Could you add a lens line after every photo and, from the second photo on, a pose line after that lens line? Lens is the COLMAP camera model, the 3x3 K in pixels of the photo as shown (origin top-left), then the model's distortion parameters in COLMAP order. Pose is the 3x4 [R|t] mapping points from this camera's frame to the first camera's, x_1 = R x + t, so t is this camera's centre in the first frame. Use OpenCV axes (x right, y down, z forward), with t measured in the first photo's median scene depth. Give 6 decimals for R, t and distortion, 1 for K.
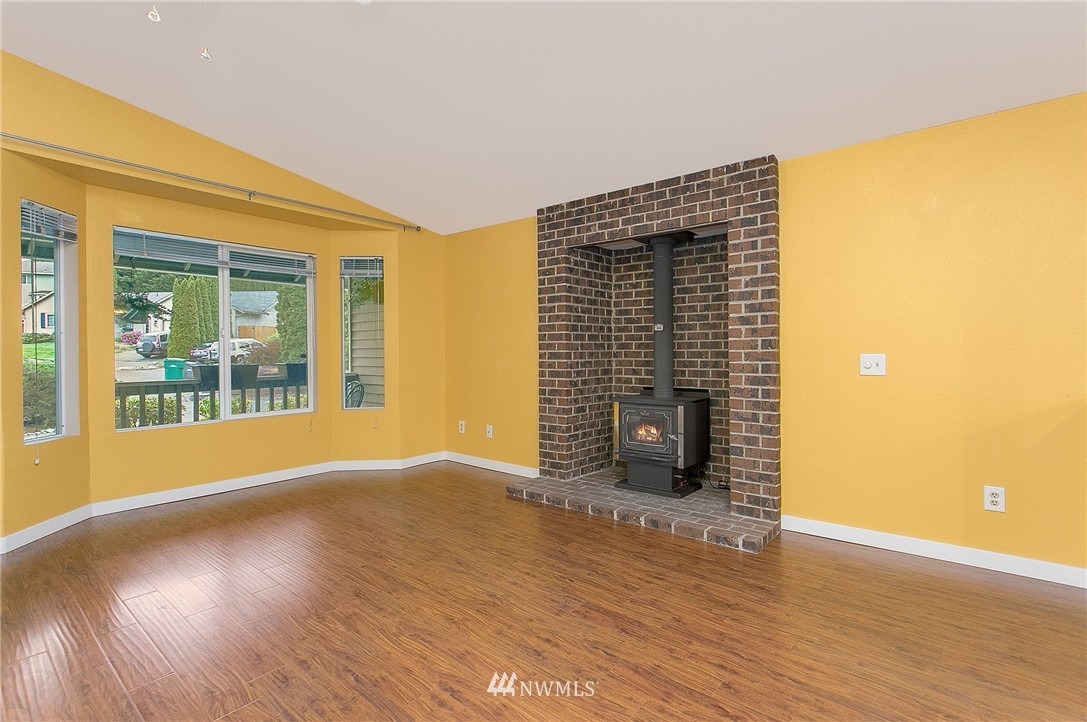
lens RADIAL K [[510.8, 0, 542.3], [0, 510.8, 355.7], [0, 0, 1]] dist [-0.003792, -0.000140]
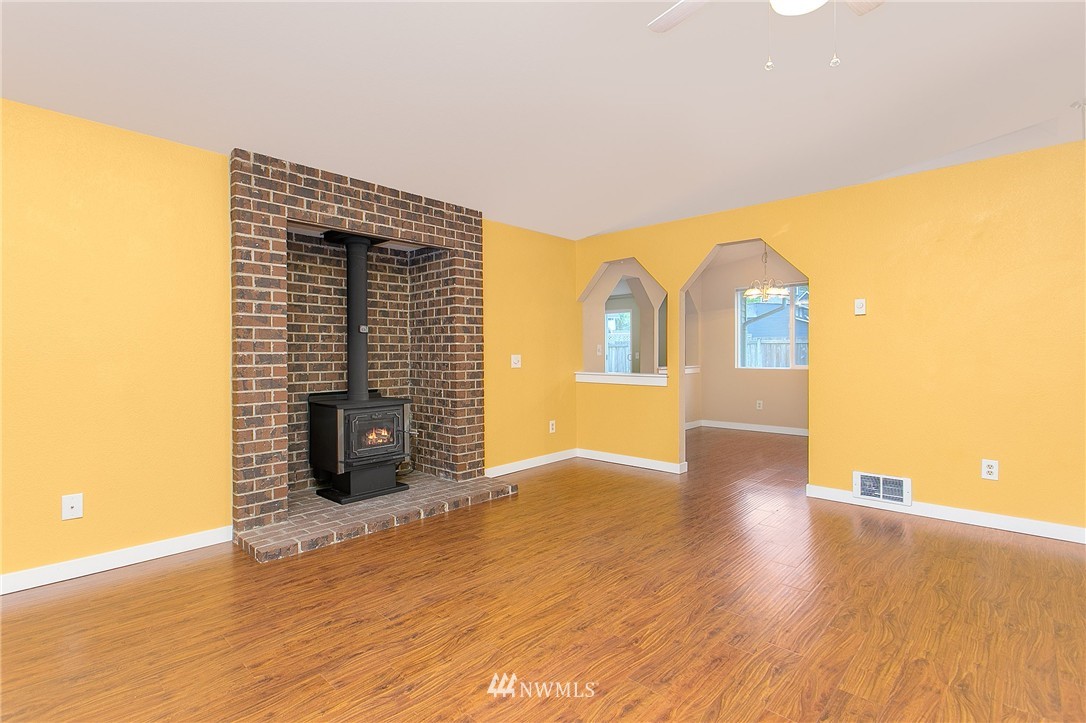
lens RADIAL K [[514.6, 0, 538.1], [0, 514.6, 355.1], [0, 0, 1]] dist [-0.000855, -0.000268]
pose [[0.063950, -0.000343, 0.997953, -0.859239], [0.011761, 0.999931, -0.000410, -0.001133], [-0.997884, 0.011763, 0.063950, 0.696411]]
